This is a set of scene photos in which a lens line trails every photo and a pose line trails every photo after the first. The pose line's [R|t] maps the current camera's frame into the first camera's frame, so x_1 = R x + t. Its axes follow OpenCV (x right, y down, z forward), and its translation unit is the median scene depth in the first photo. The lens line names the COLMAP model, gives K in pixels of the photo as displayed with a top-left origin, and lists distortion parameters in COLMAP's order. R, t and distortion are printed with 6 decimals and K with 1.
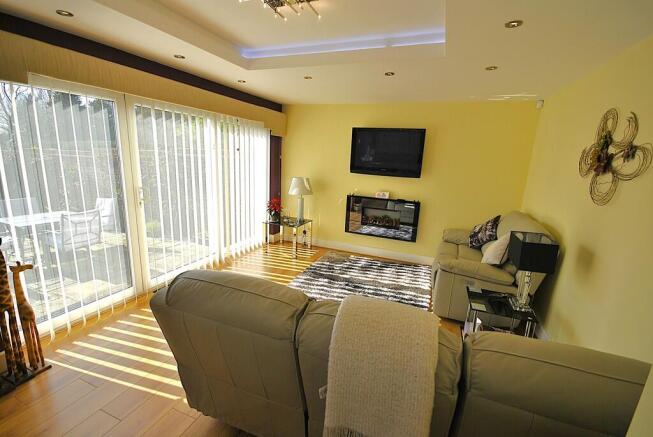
lens RADIAL K [[290.0, 0, 327.4], [0, 290.0, 218.4], [0, 0, 1]] dist [0.003254, 0.000561]
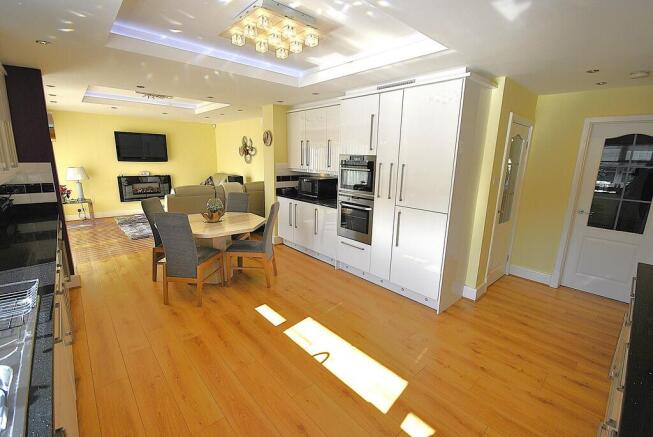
lens RADIAL K [[290.0, 0, 326.6], [0, 290.0, 218.1], [0, 0, 1]] dist [0.003254, 0.000561]
pose [[0.443922, -0.219247, 0.868829, -0.892612], [0.190075, 0.970580, 0.147806, 0.122649], [-0.875674, 0.099529, 0.472535, -0.689738]]
